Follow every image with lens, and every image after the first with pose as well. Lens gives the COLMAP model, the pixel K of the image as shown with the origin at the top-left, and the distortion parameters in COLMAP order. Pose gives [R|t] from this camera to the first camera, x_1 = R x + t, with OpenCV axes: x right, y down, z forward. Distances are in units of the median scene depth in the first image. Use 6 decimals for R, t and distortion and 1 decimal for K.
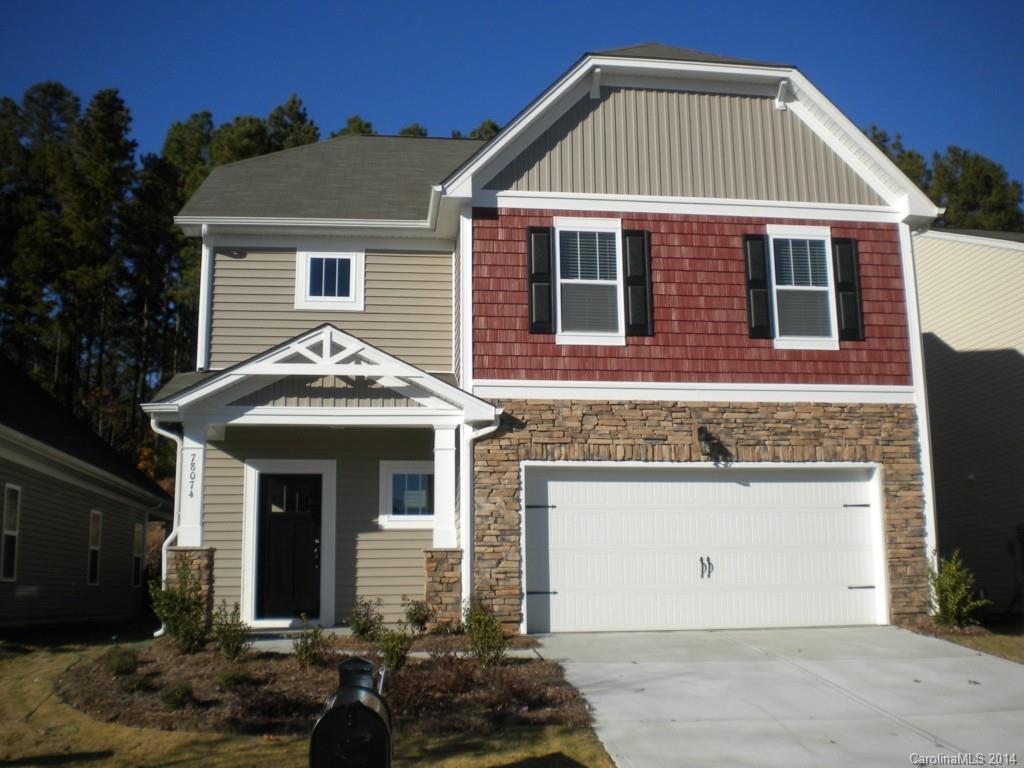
lens RADIAL K [[1085.2, 0, 512.0], [0, 1085.2, 384.0], [0, 0, 1]] dist [-0.053464, -0.228982]
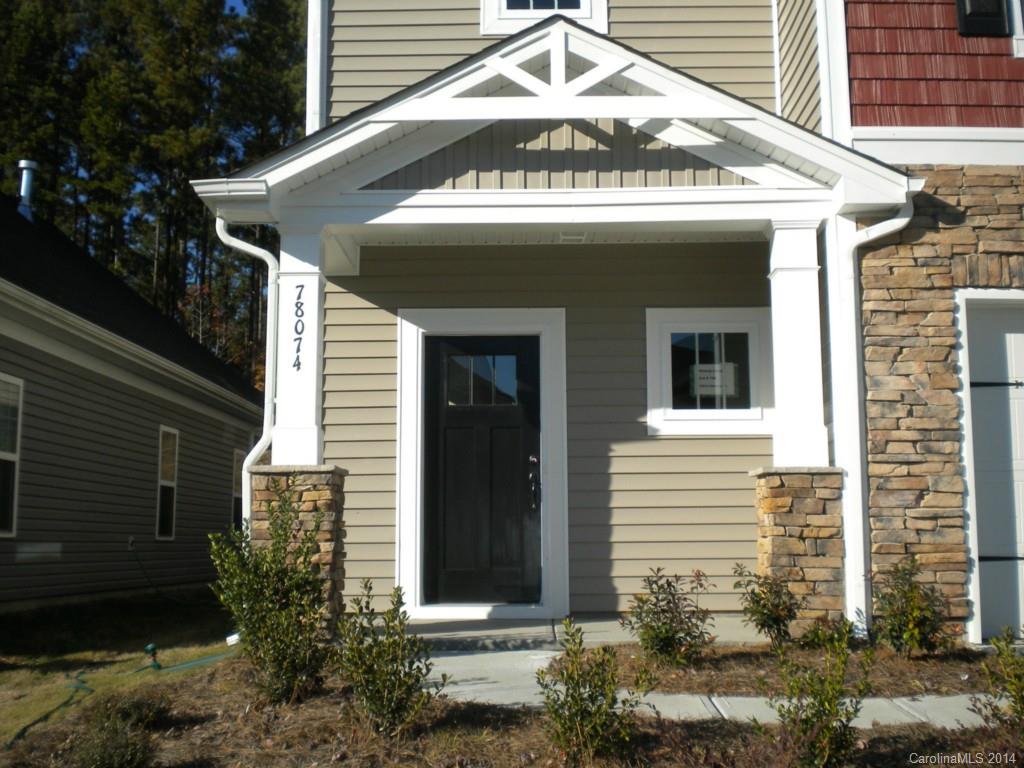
lens RADIAL K [[1209.1, 0, 512.0], [0, 1209.1, 384.0], [0, 0, 1]] dist [0.016659, -0.231486]
pose [[0.991048, -0.009860, -0.133144, -0.118892], [0.017819, 0.998116, 0.058718, 0.078453], [0.132314, -0.060565, 0.989356, 0.438522]]
